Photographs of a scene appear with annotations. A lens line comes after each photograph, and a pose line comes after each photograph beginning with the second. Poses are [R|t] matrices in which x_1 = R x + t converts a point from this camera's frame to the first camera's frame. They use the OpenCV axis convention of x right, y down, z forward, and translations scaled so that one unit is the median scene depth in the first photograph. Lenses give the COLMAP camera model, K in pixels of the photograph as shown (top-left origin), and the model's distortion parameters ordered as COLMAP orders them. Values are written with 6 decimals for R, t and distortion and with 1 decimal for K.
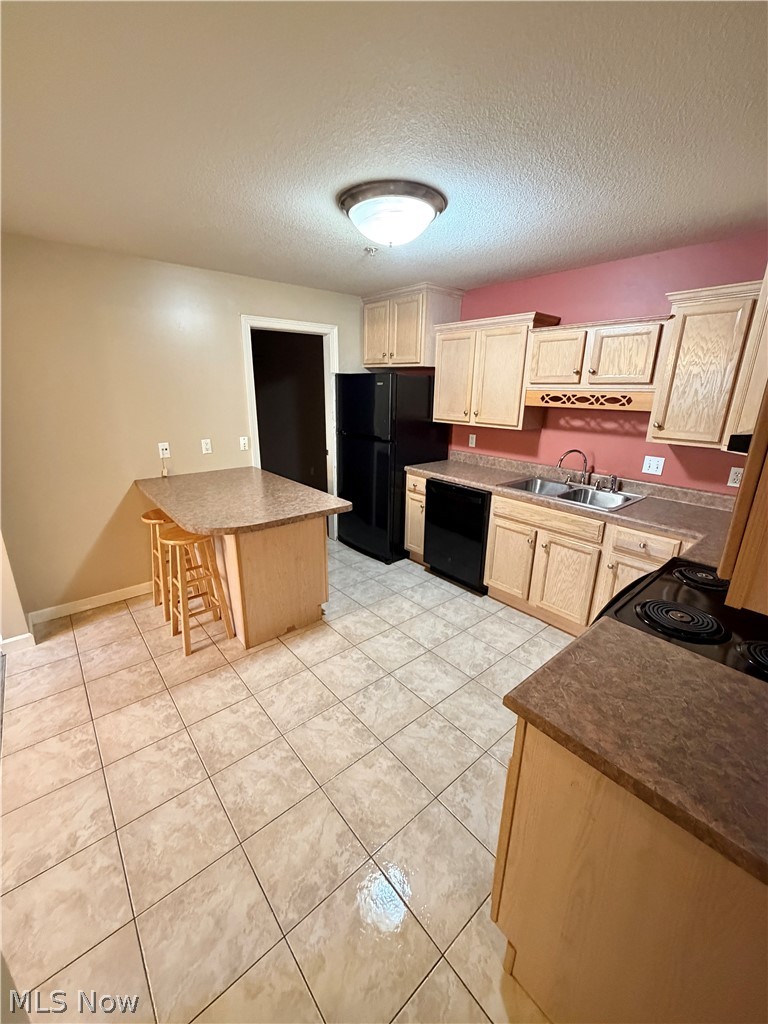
lens RADIAL K [[409.3, 0, 379.0], [0, 409.3, 507.5], [0, 0, 1]] dist [-0.000954, -0.000103]
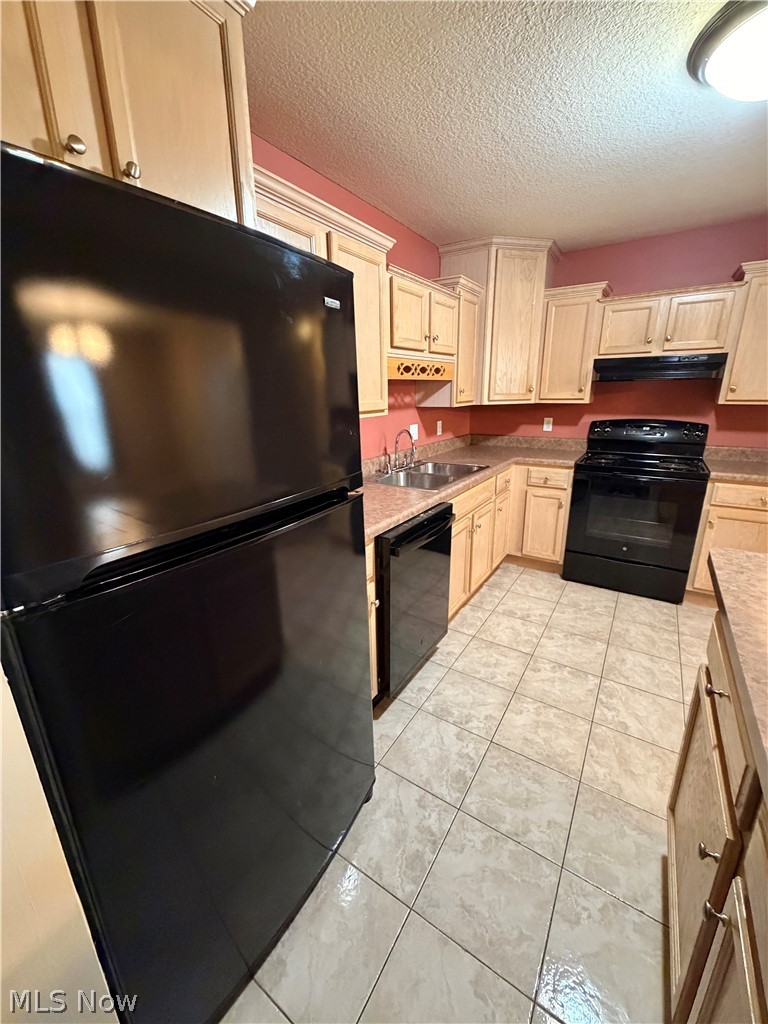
lens RADIAL K [[409.3, 0, 382.2], [0, 409.3, 509.9], [0, 0, 1]] dist [-0.000954, -0.000103]
pose [[-0.295506, -0.272480, 0.915659, -0.392410], [0.288529, 0.888250, 0.357440, -0.350532], [-0.910729, 0.369820, -0.183865, 1.409825]]
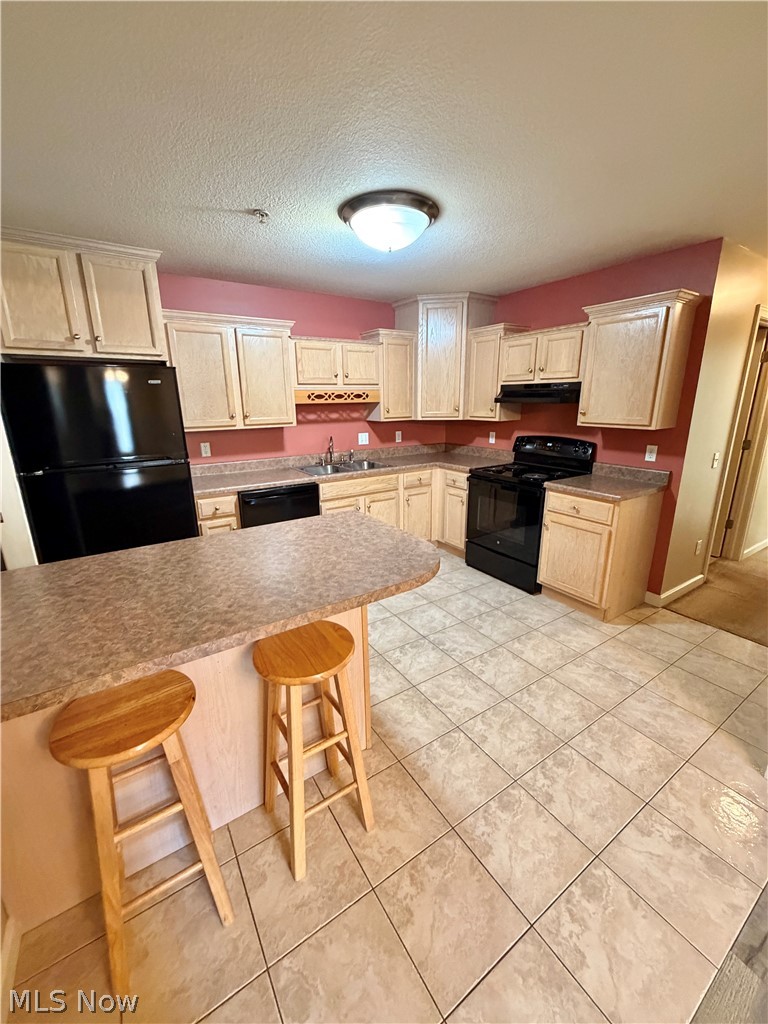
lens RADIAL K [[409.3, 0, 384.8], [0, 409.3, 511.3], [0, 0, 1]] dist [-0.000954, -0.000103]
pose [[0.116366, -0.274029, 0.954655, -0.882728], [0.298172, 0.926487, 0.229599, -0.186197], [-0.947393, 0.257934, 0.189519, 0.731550]]
